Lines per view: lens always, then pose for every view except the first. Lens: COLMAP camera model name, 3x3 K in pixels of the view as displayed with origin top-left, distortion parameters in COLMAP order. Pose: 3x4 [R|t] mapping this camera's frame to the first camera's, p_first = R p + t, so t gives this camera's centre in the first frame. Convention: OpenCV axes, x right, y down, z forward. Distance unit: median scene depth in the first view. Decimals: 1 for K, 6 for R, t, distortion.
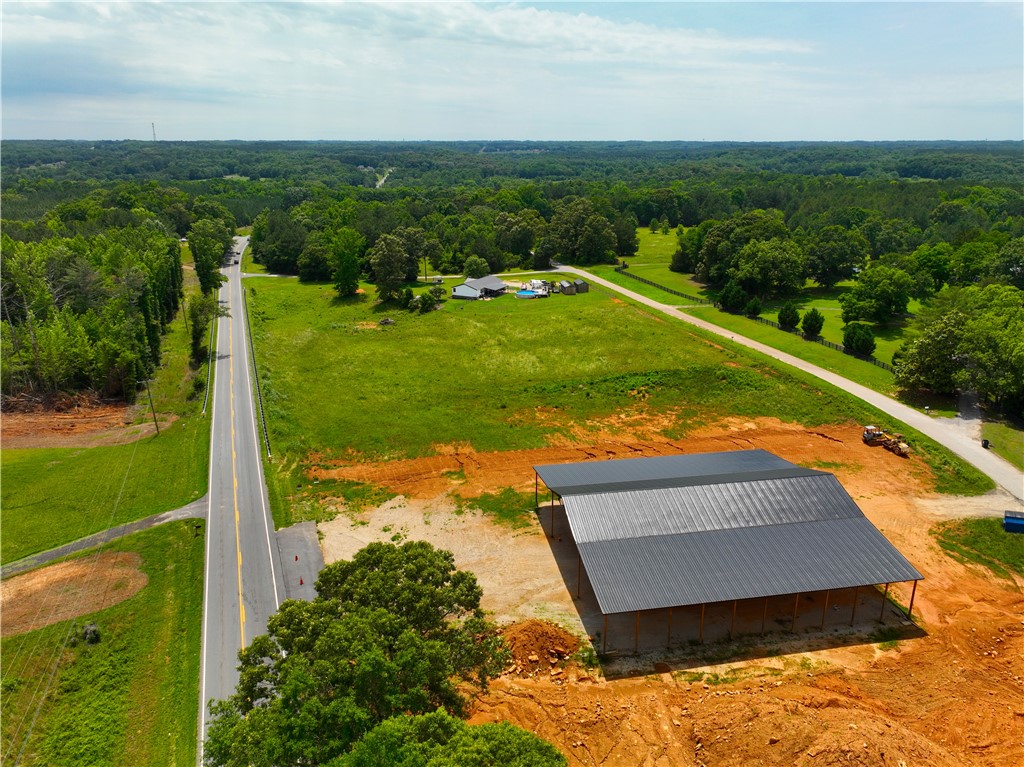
lens RADIAL K [[740.0, 0, 521.2], [0, 740.0, 385.6], [0, 0, 1]] dist [0.000430, 0.015535]
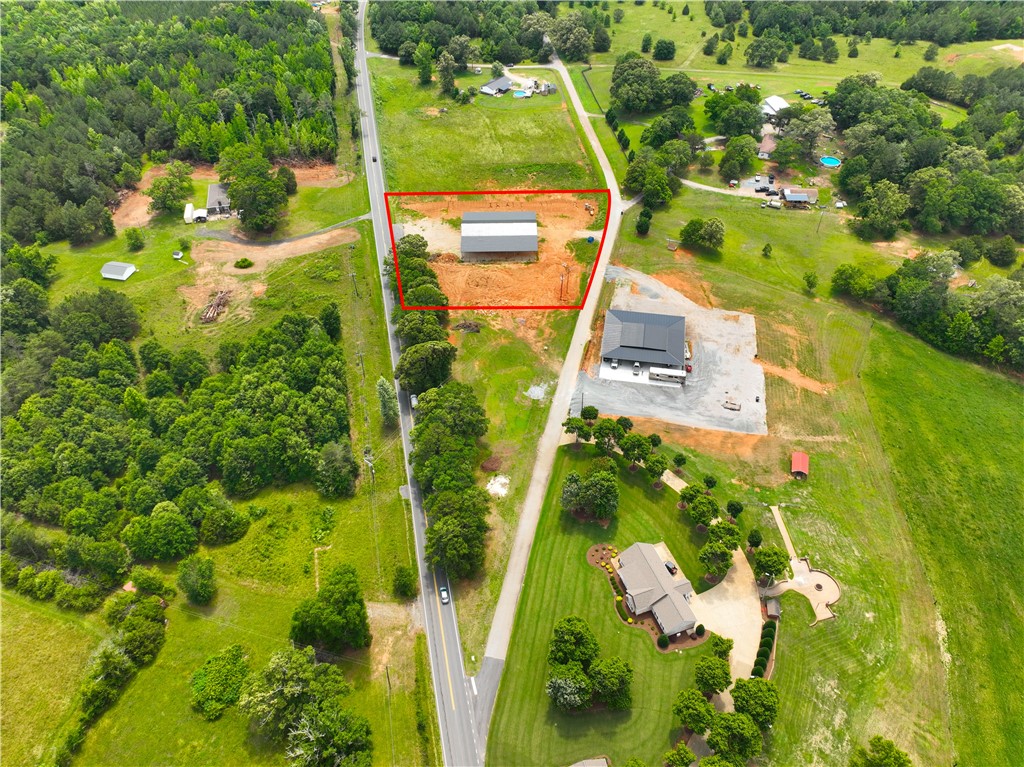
lens RADIAL K [[740.0, 0, 525.7], [0, 740.0, 390.1], [0, 0, 1]] dist [0.000430, 0.015535]
pose [[0.987966, 0.106421, -0.112239, 0.302029], [-0.048836, 0.903173, 0.426489, -0.243473], [0.146759, -0.415875, 0.897502, -0.930929]]
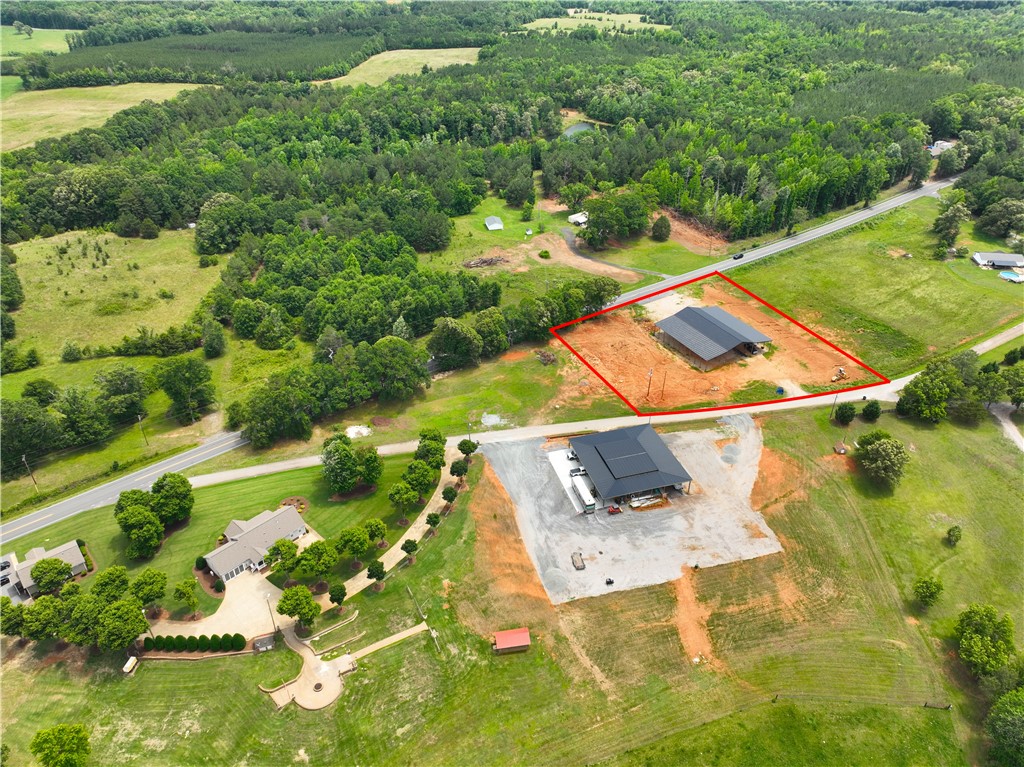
lens RADIAL K [[740.0, 0, 518.6], [0, 740.0, 390.0], [0, 0, 1]] dist [0.000430, 0.015535]
pose [[0.300348, 0.527065, -0.794980, 0.965928], [-0.298059, 0.843586, 0.446681, -0.293427], [0.906064, 0.102791, 0.410466, -0.406098]]
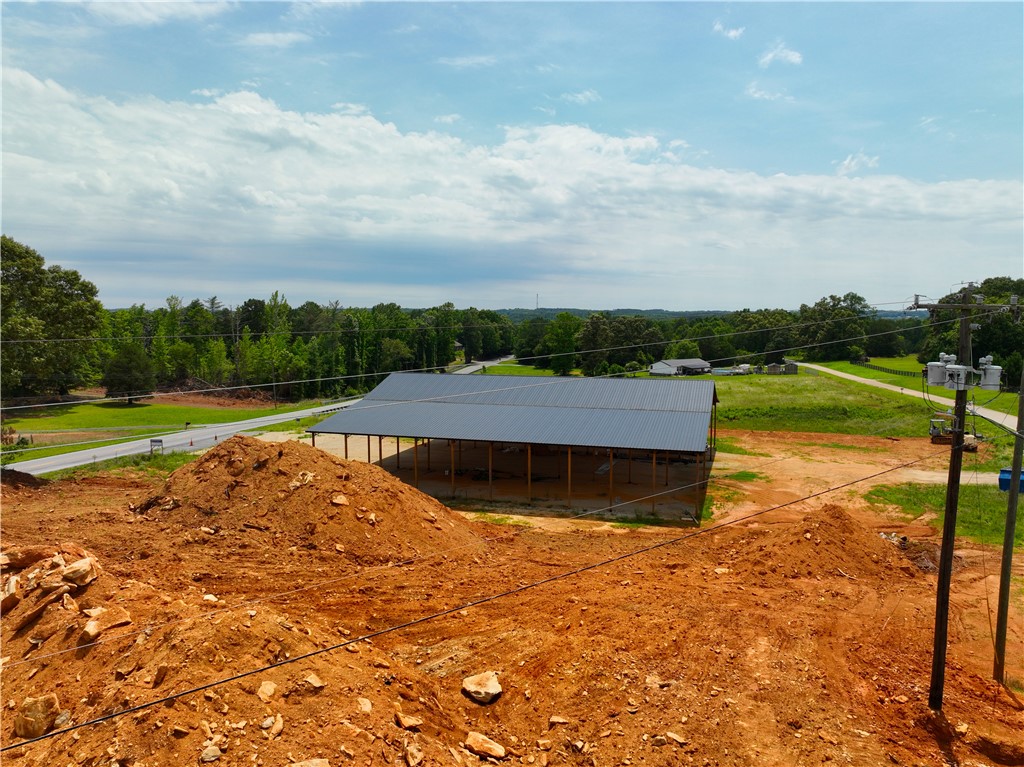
lens RADIAL K [[740.0, 0, 522.2], [0, 740.0, 399.5], [0, 0, 1]] dist [0.000430, 0.015535]
pose [[0.889760, 0.051194, -0.453548, 0.206092], [-0.142951, 0.974952, -0.170391, 0.104516], [0.433465, 0.216442, 0.874792, 0.080543]]
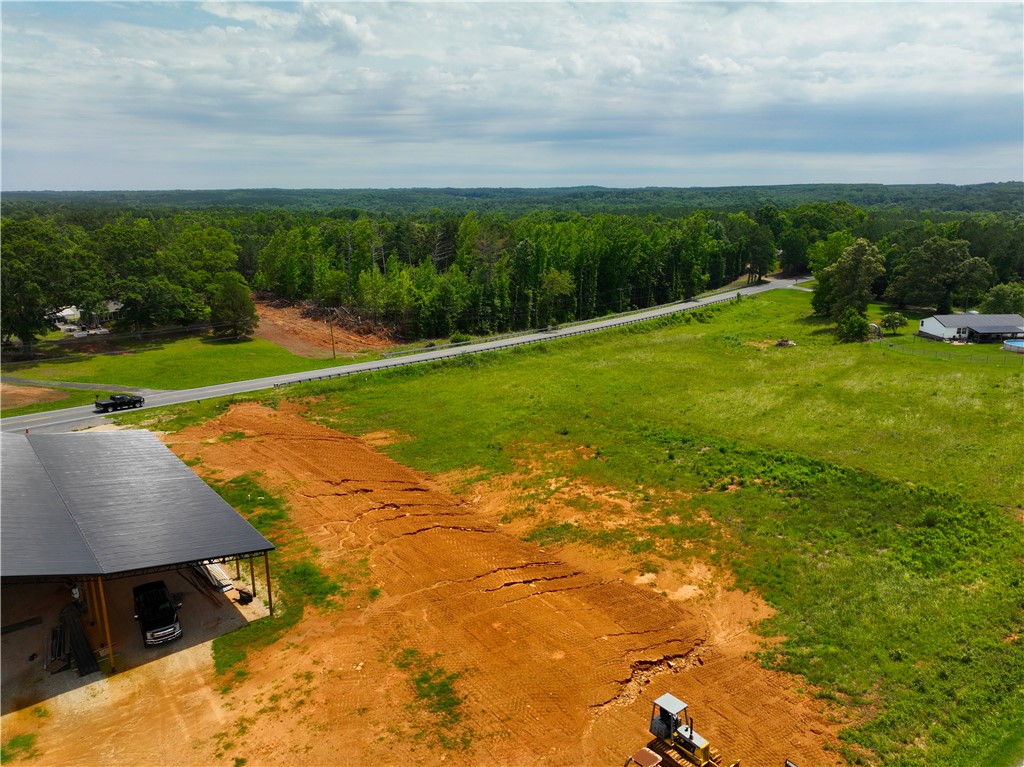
lens RADIAL K [[740.0, 0, 521.8], [0, 740.0, 389.1], [0, 0, 1]] dist [0.000430, 0.015535]
pose [[0.485906, 0.224194, -0.844768, 0.321069], [-0.268756, 0.958038, 0.099668, -0.041591], [0.831664, 0.178607, 0.525770, 0.356362]]
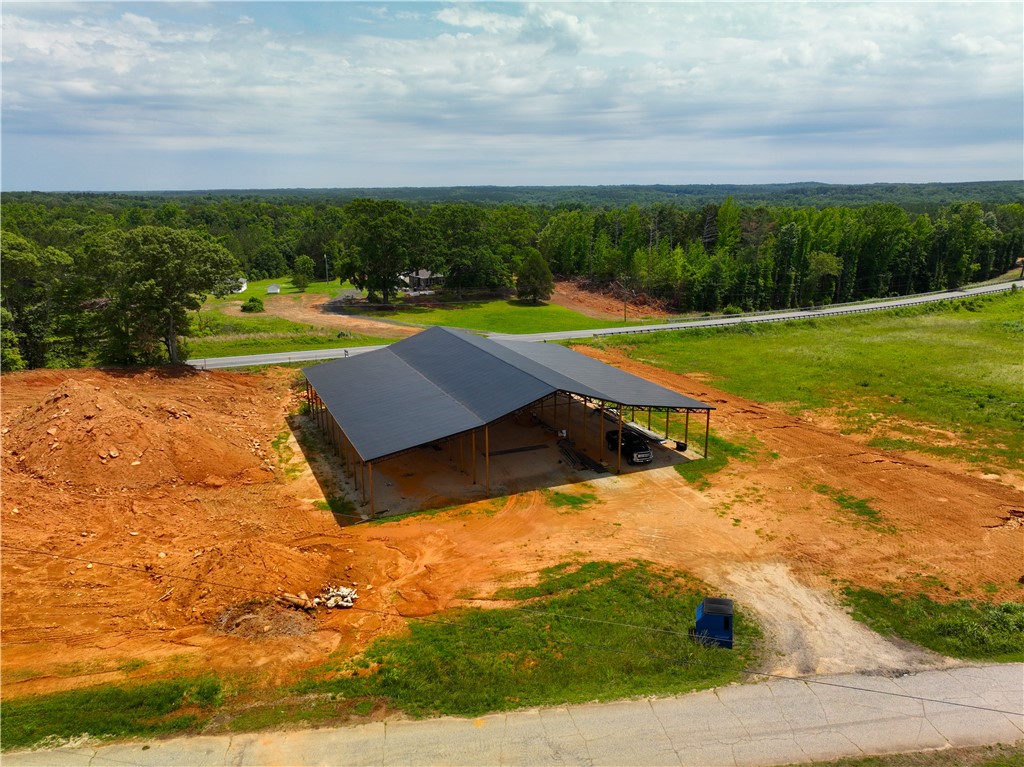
lens RADIAL K [[740.0, 0, 521.4], [0, 740.0, 393.2], [0, 0, 1]] dist [0.000430, 0.015535]
pose [[0.238450, 0.256893, -0.936561, 0.371591], [-0.298787, 0.937009, 0.180944, 0.002287], [0.924050, 0.236687, 0.300186, 0.262350]]
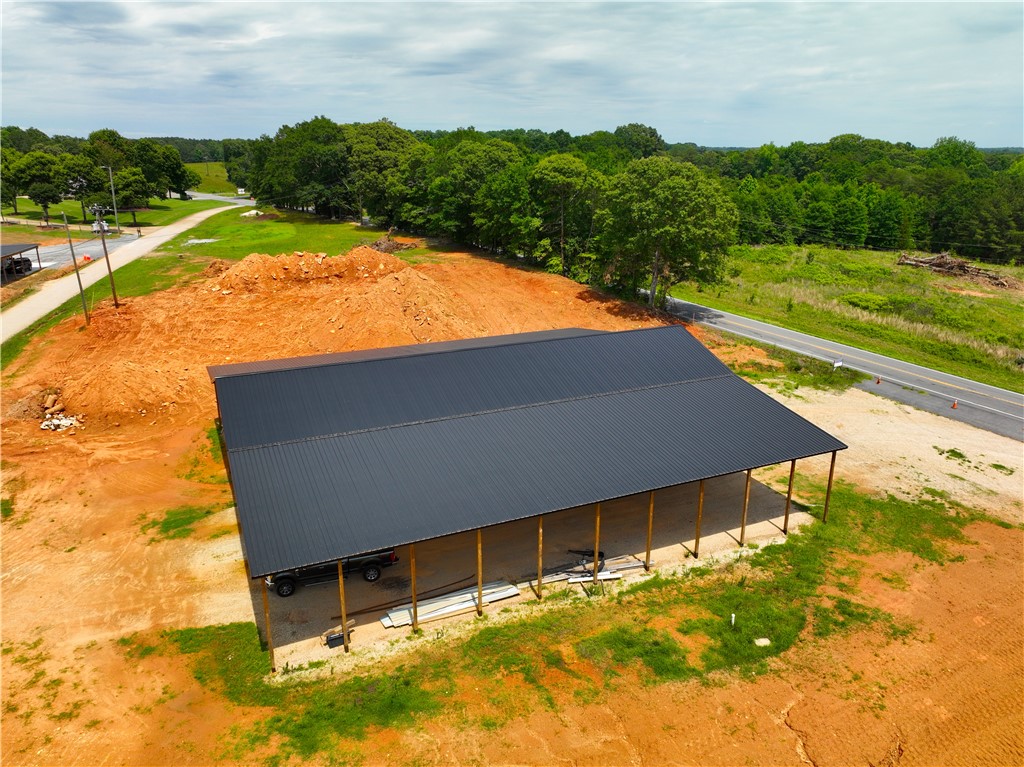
lens RADIAL K [[740.0, 0, 518.6], [0, 740.0, 387.7], [0, 0, 1]] dist [0.000430, 0.015535]
pose [[-0.968354, 0.073220, -0.238599, 0.118915], [-0.081691, 0.810352, 0.580220, -0.060771], [0.235833, 0.581350, -0.778726, 0.496498]]
